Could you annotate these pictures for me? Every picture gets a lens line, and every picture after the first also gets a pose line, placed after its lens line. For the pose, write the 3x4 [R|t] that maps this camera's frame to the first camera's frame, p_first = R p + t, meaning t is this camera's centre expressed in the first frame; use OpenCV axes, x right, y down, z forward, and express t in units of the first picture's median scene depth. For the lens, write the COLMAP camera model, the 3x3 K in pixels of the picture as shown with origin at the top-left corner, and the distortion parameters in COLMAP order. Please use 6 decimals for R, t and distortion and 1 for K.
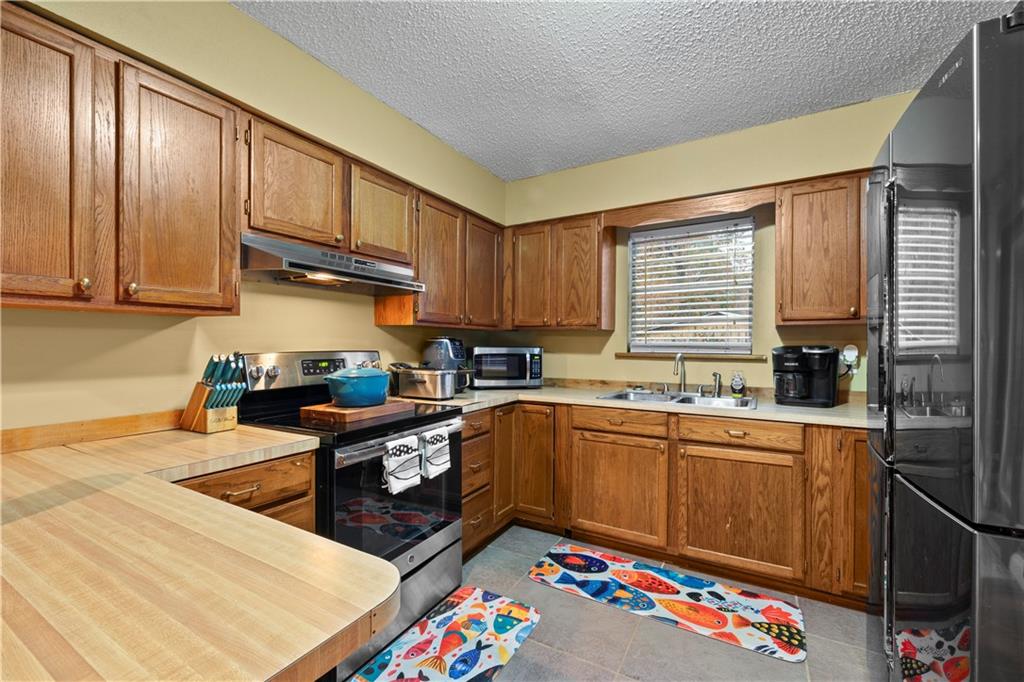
lens RADIAL K [[437.3, 0, 508.5], [0, 437.3, 344.0], [0, 0, 1]] dist [0.000869, -0.000128]
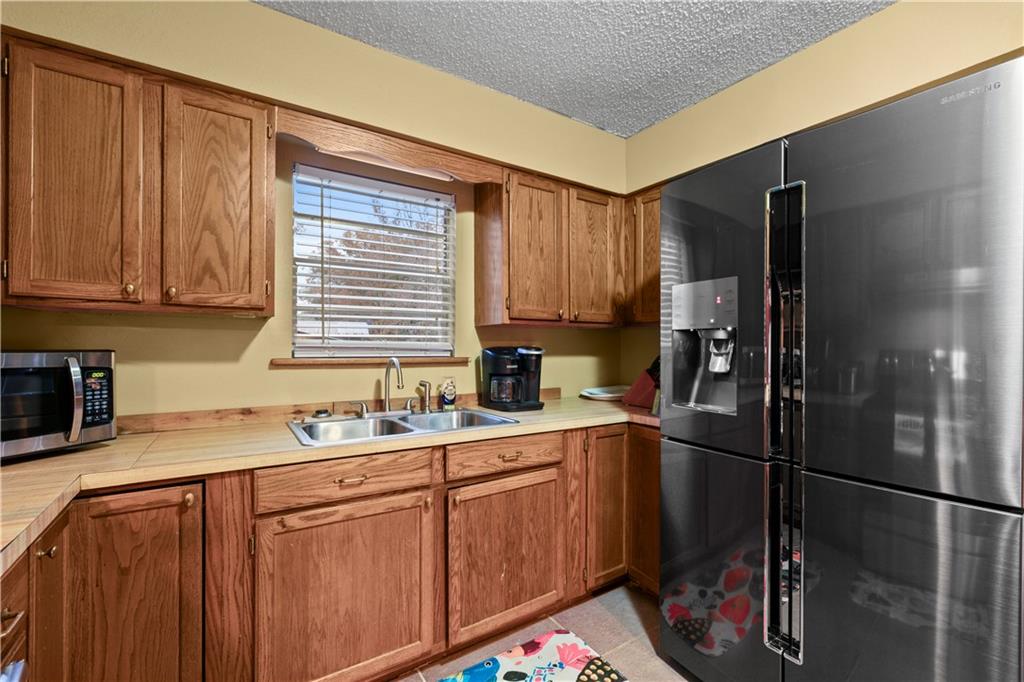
lens RADIAL K [[437.3, 0, 513.6], [0, 437.3, 347.6], [0, 0, 1]] dist [0.000869, -0.000128]
pose [[0.444445, -0.006198, 0.895785, -0.177944], [-0.005616, 0.999937, 0.009705, -0.002754], [-0.895789, -0.009344, 0.444382, 0.586239]]
